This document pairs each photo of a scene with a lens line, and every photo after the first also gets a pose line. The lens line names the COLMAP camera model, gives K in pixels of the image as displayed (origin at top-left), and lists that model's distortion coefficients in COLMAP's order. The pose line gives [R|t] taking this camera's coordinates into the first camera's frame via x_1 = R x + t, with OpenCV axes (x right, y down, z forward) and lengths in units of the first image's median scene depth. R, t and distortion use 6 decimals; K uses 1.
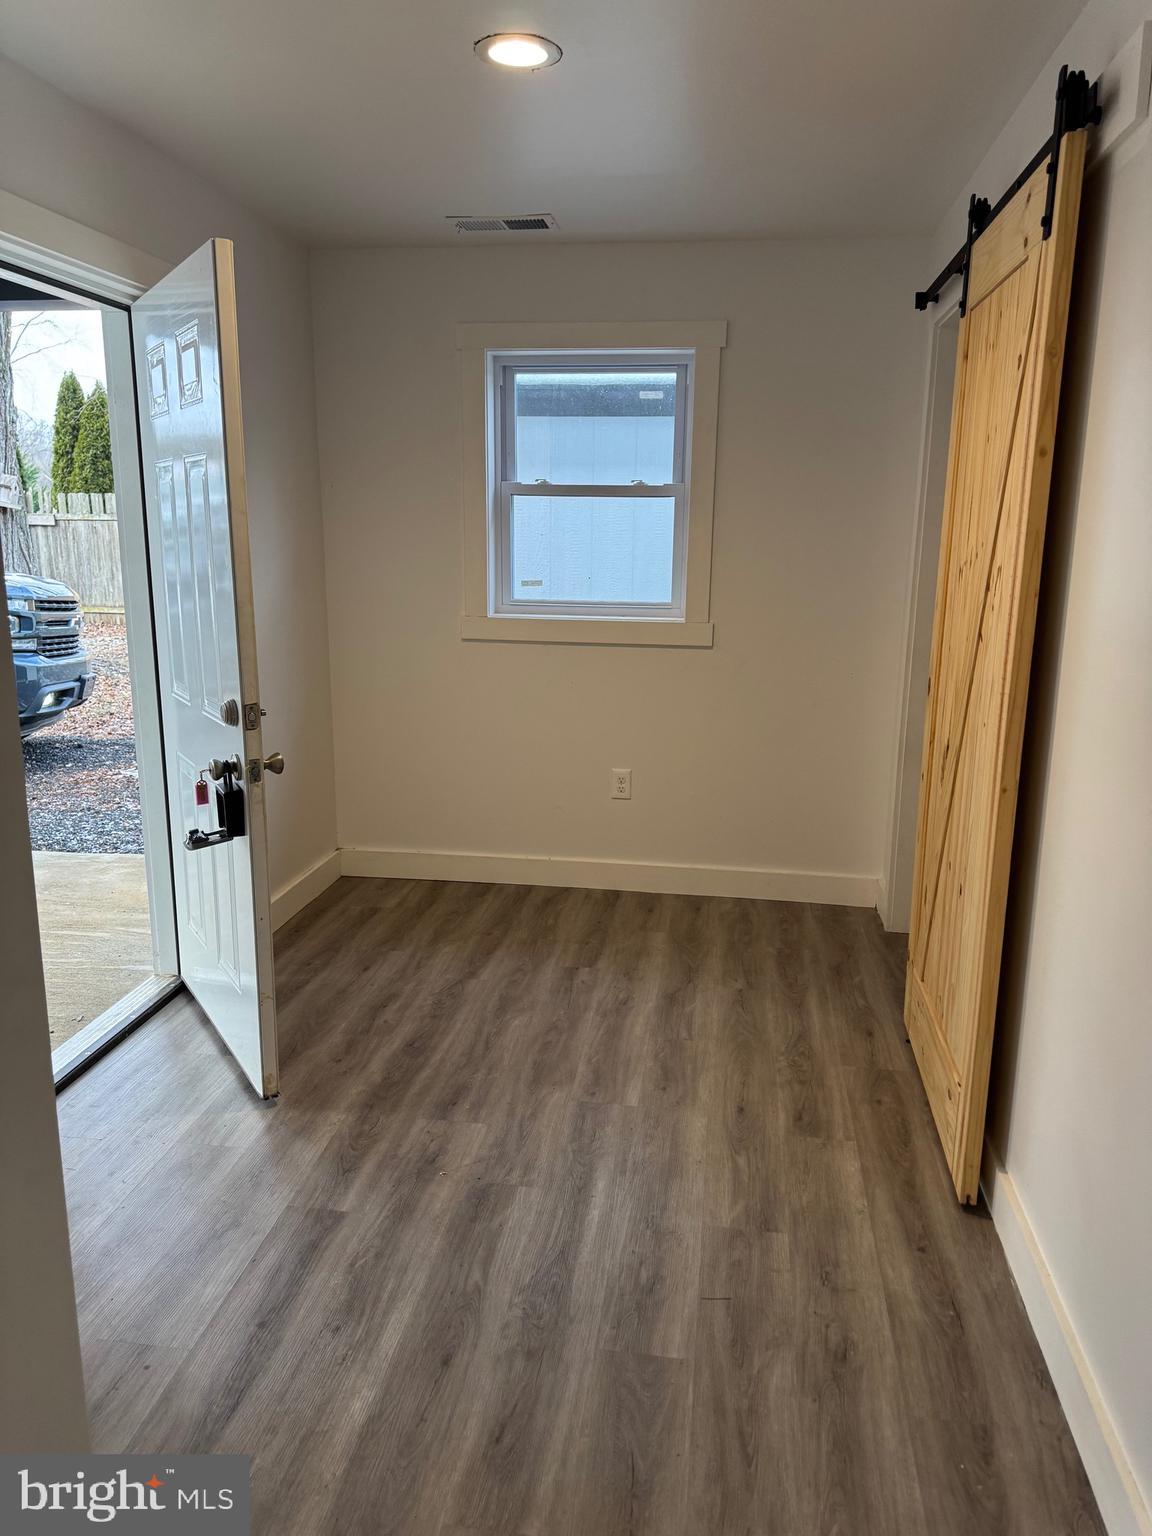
lens RADIAL K [[1091.7, 0, 574.0], [0, 1091.7, 768.9], [0, 0, 1]] dist [0.002280, -0.026491]
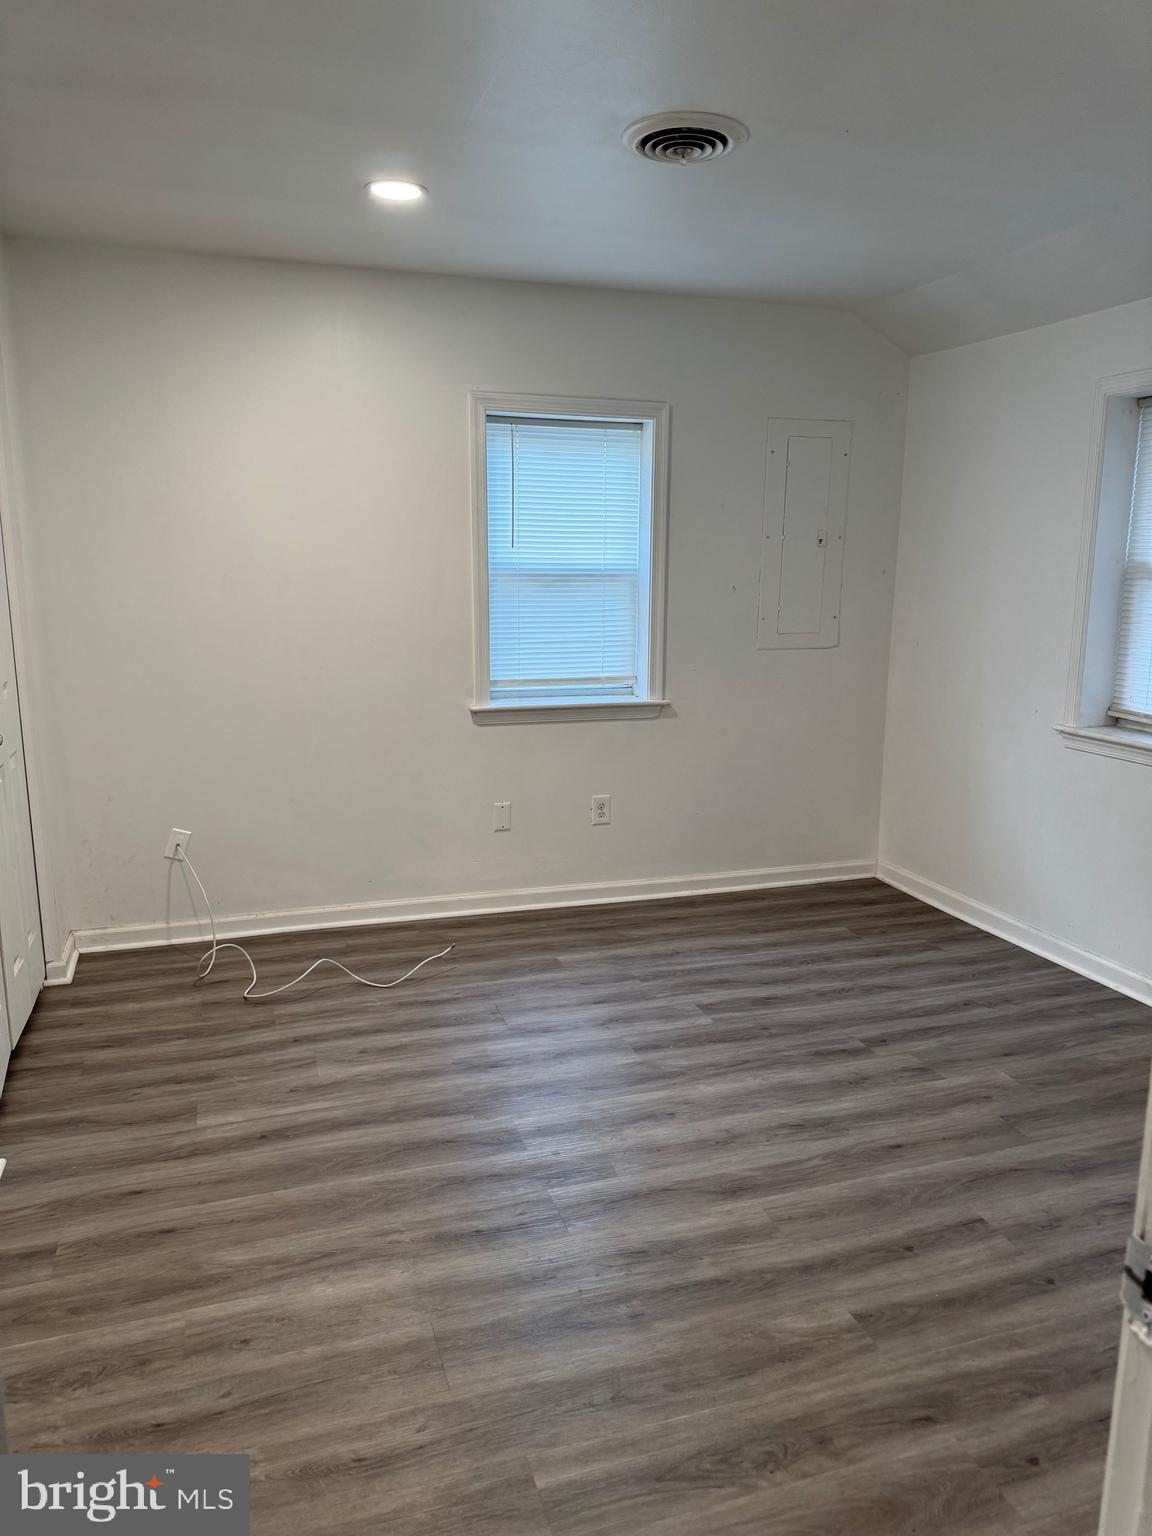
lens RADIAL K [[1091.7, 0, 573.3], [0, 1091.7, 768.6], [0, 0, 1]] dist [0.002280, -0.026491]
pose [[-0.449445, -0.181610, 0.874652, -0.696228], [0.186917, 0.938324, 0.290879, -0.330478], [-0.873534, 0.294221, -0.387779, 1.470311]]
